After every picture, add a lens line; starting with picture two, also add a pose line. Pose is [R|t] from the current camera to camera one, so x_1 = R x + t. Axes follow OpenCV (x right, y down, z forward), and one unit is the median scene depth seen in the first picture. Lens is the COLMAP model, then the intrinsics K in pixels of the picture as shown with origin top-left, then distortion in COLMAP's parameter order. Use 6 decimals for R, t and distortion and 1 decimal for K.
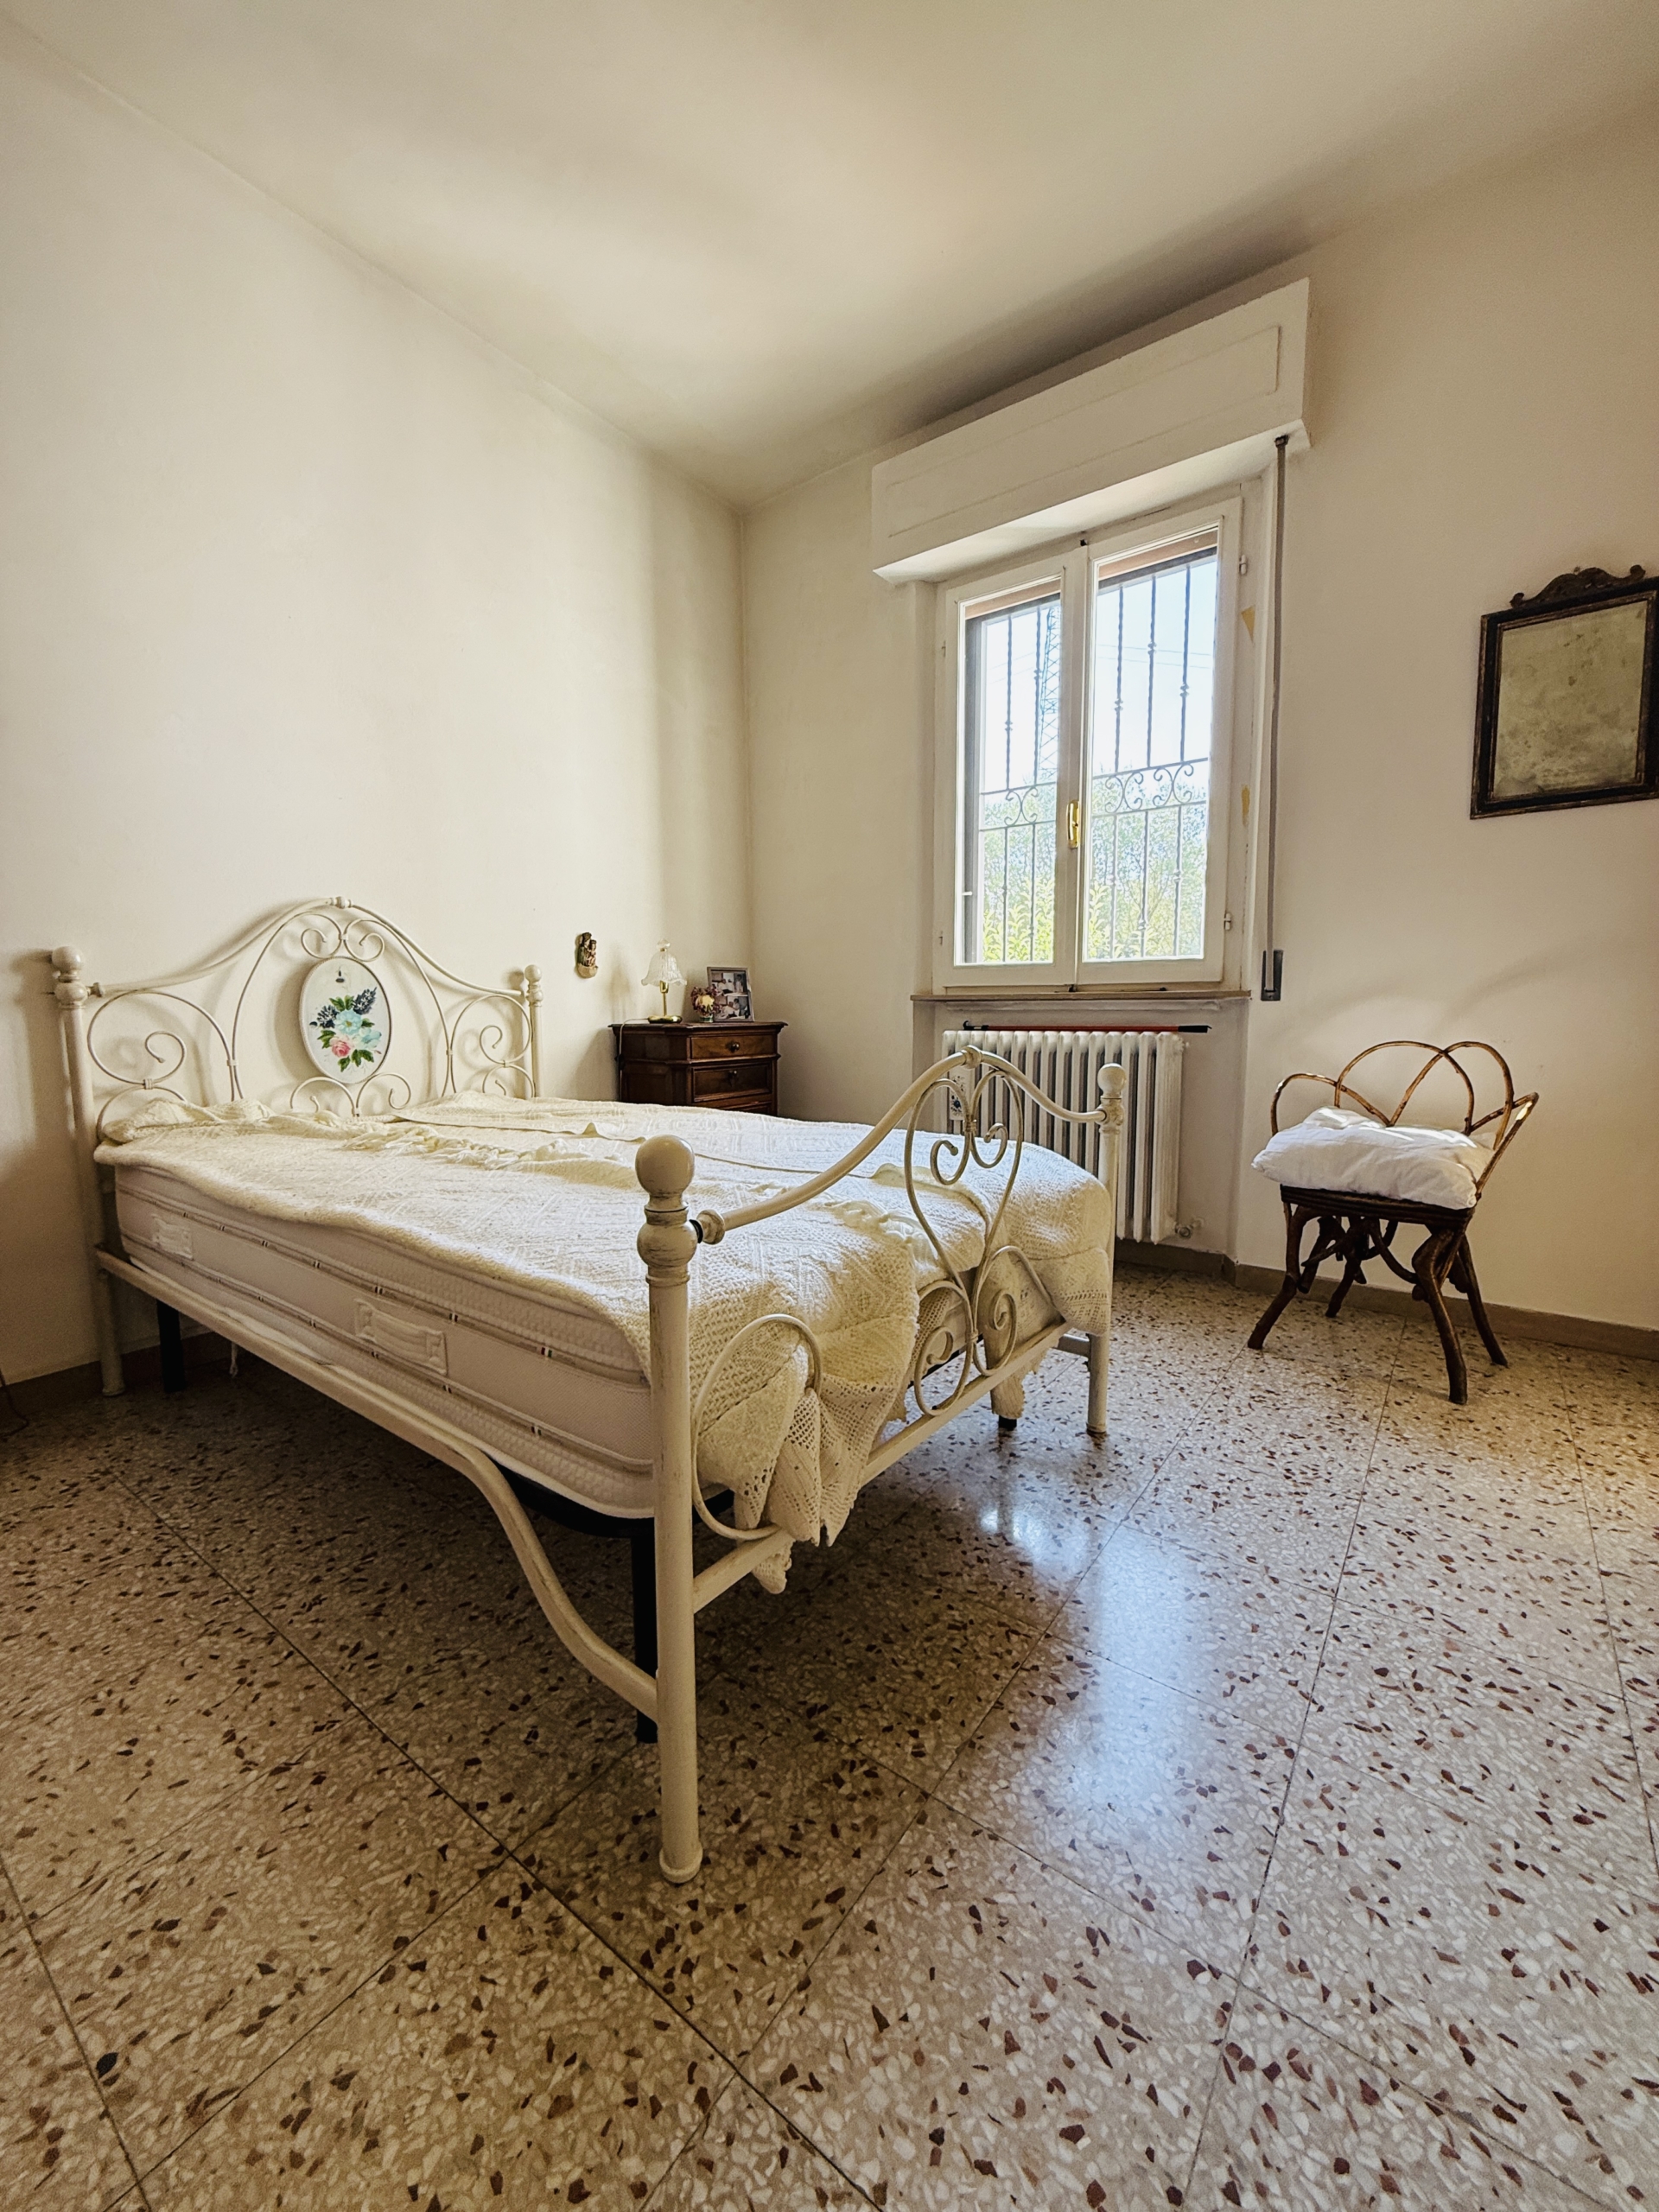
lens RADIAL K [[878.4, 0, 836.2], [0, 878.4, 1098.4], [0, 0, 1]] dist [0.000473, -0.000165]
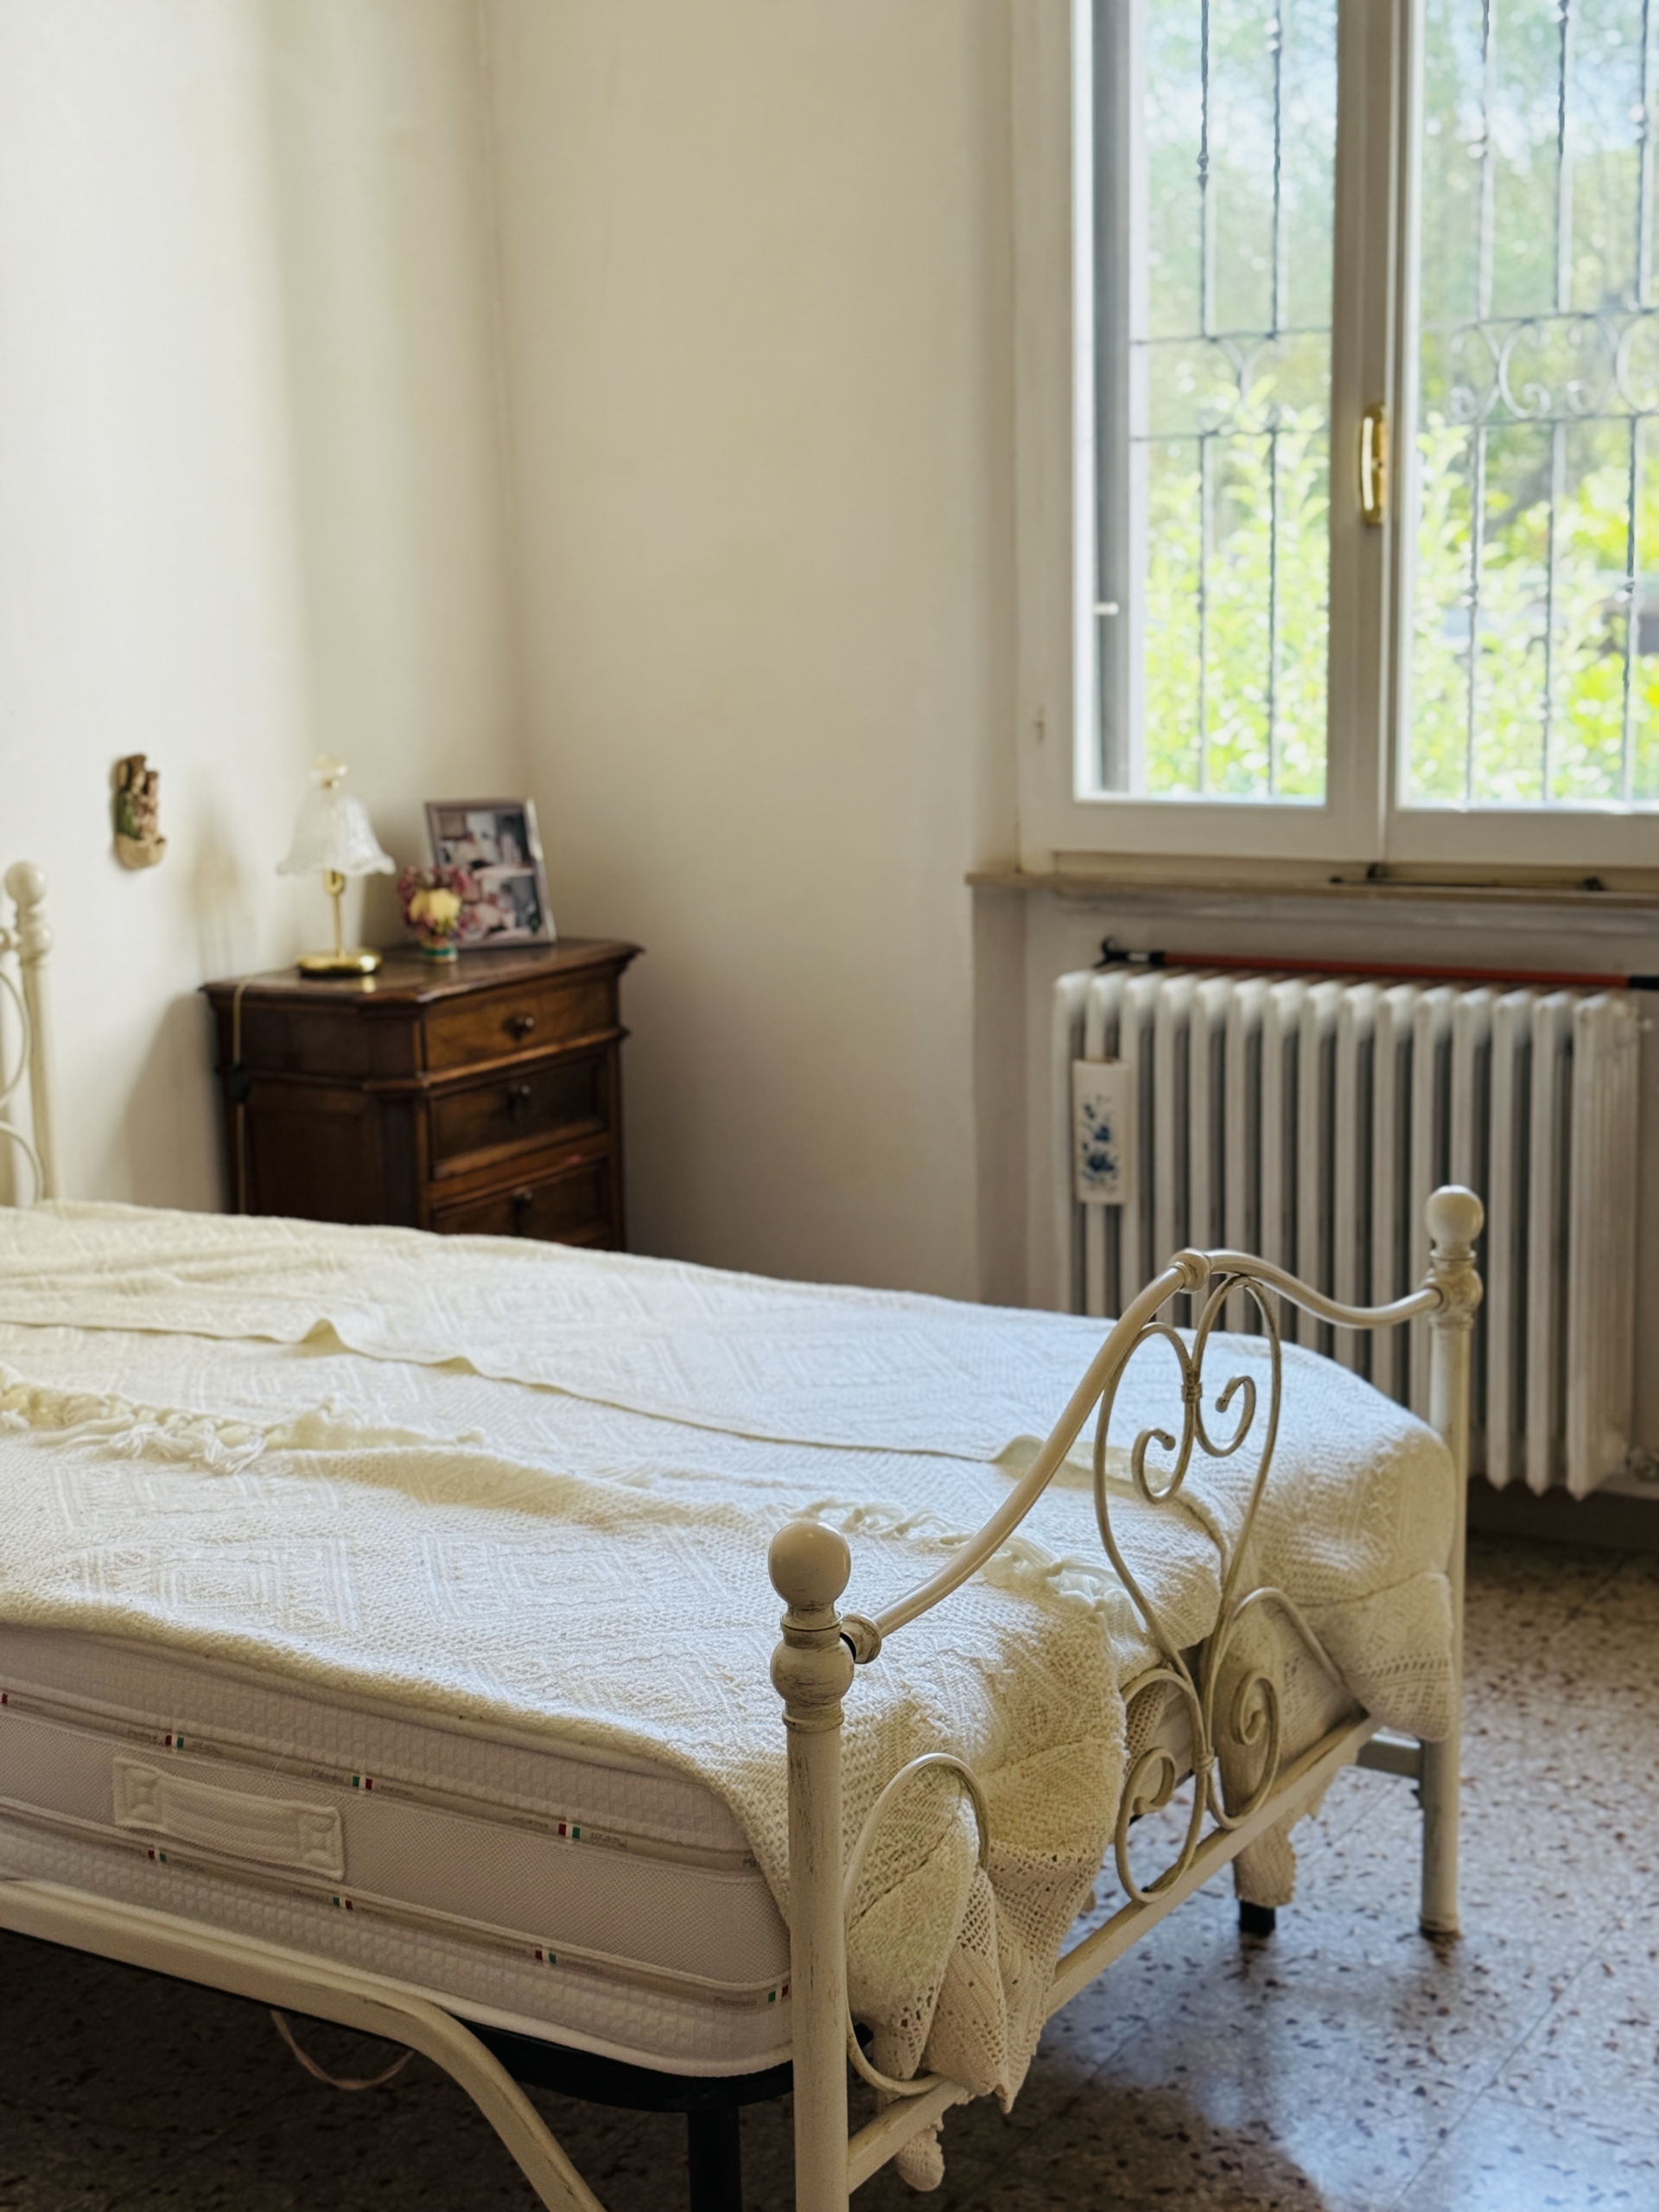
lens RADIAL K [[3097.8, 0, 828.1], [0, 3097.8, 1105.7], [0, 0, 1]] dist [0.118588, 0.000000]
pose [[0.995929, -0.034727, 0.083182, -0.189705], [0.028440, 0.996732, 0.075612, -0.243518], [-0.085536, -0.072939, 0.993662, -0.744580]]
